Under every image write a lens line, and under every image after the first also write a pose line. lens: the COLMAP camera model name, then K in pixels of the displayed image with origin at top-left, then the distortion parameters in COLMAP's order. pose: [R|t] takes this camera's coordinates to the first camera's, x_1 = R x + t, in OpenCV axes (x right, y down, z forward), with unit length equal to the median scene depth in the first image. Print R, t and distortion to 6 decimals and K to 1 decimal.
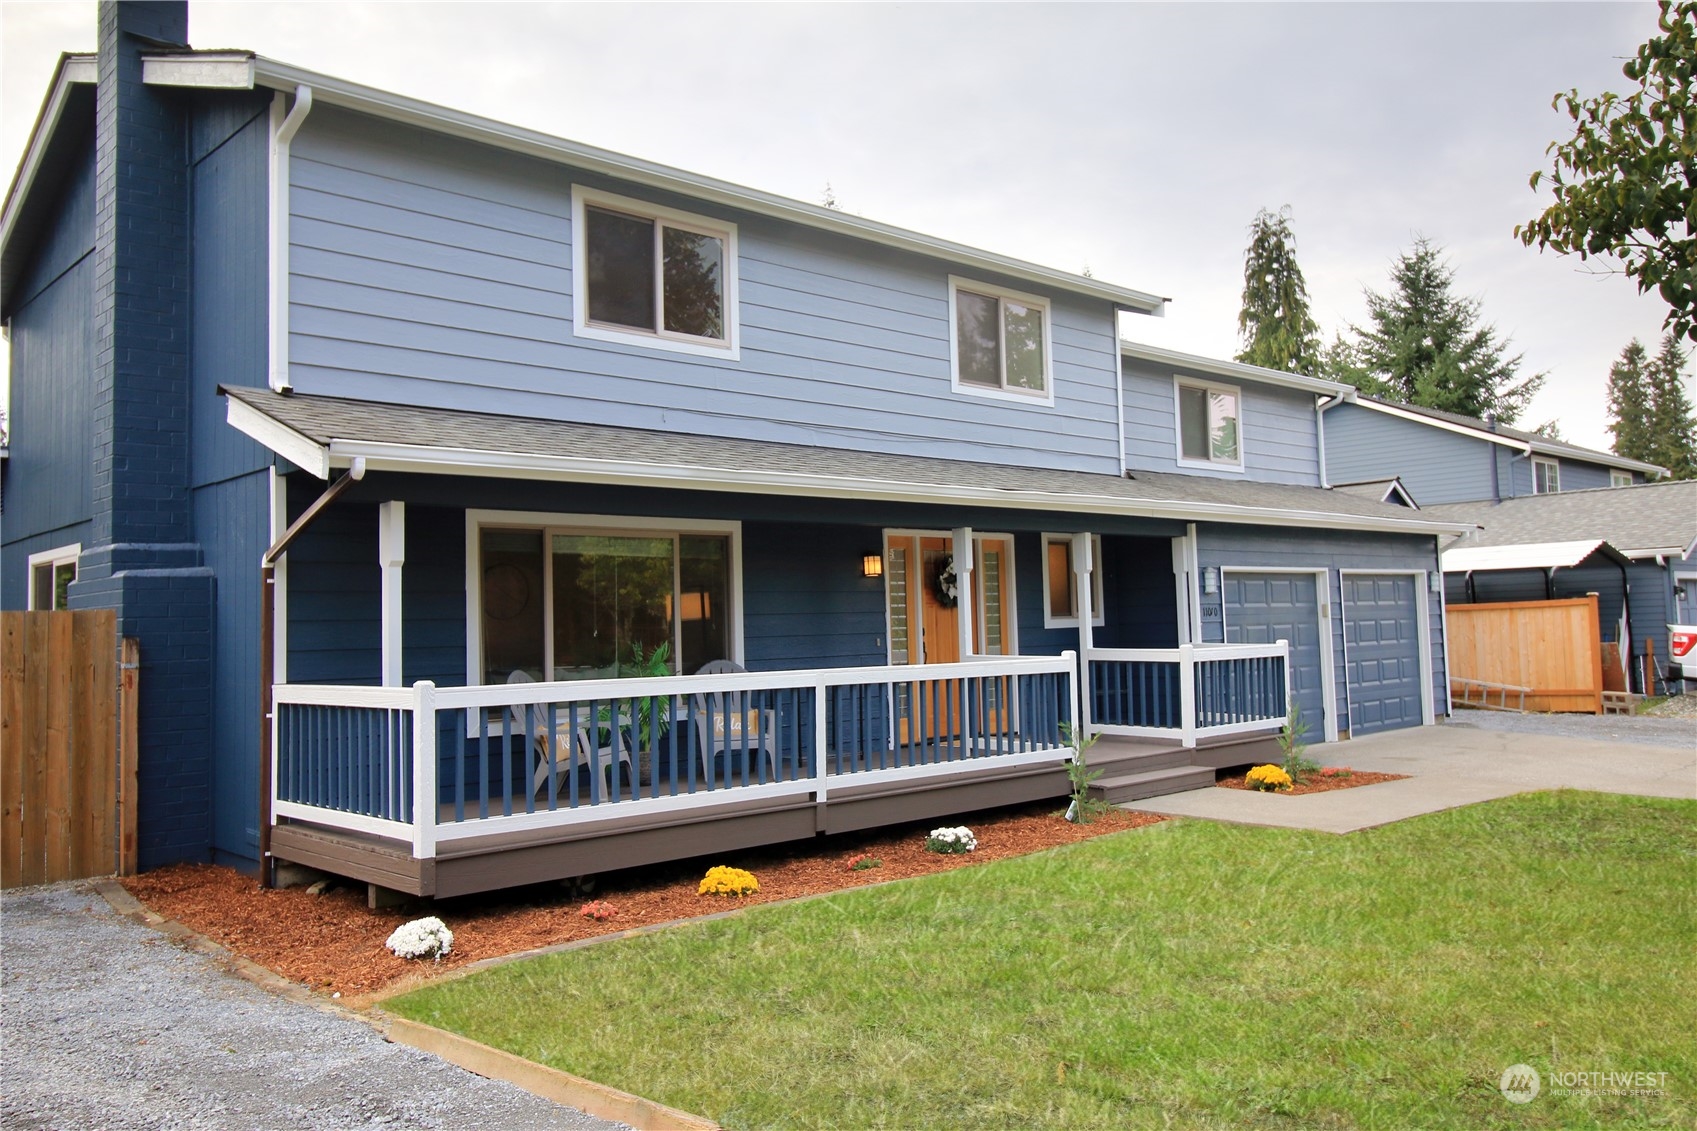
lens RADIAL K [[1328.1, 0, 861.0], [0, 1328.1, 541.9], [0, 0, 1]] dist [0.014868, -0.011379]
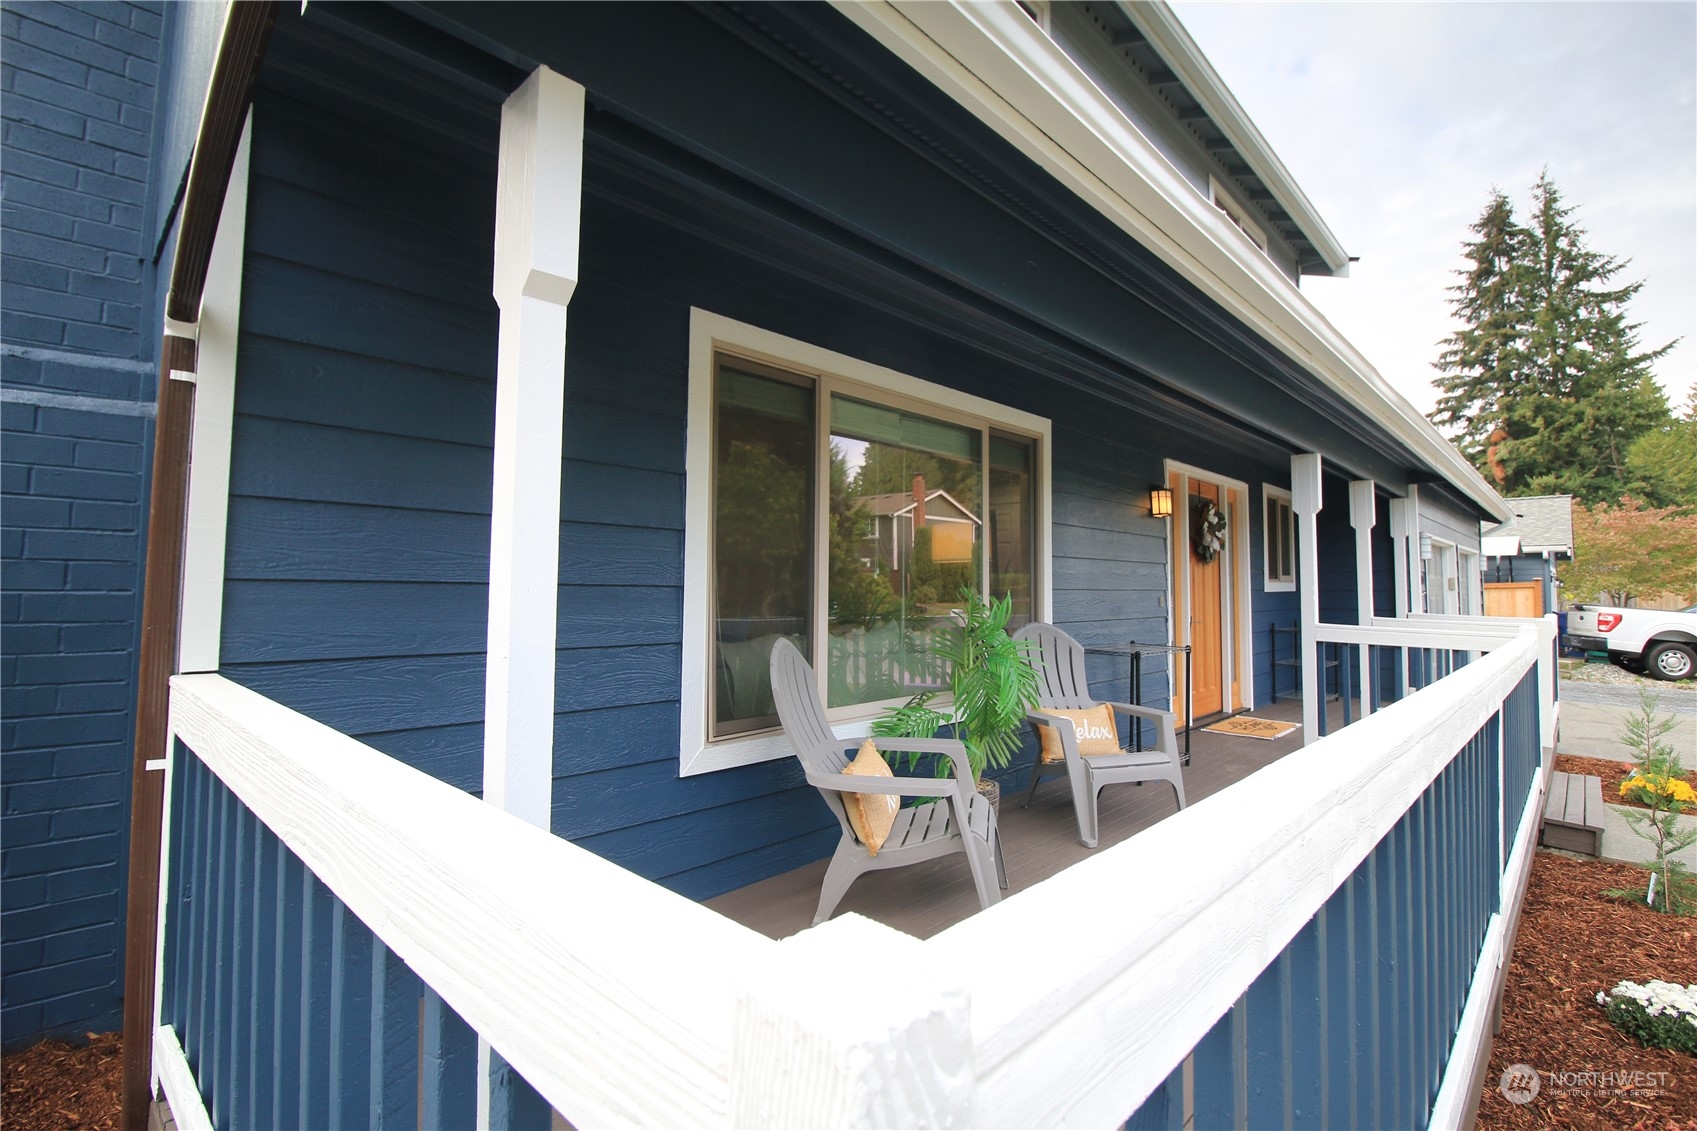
lens RADIAL K [[778.8, 0, 843.6], [0, 778.8, 550.1], [0, 0, 1]] dist [-0.003440, -0.010963]
pose [[0.998852, 0.035193, 0.032498, -0.244088], [-0.035617, 0.999286, 0.012567, 0.058366], [-0.032033, -0.013711, 0.999393, 0.699927]]
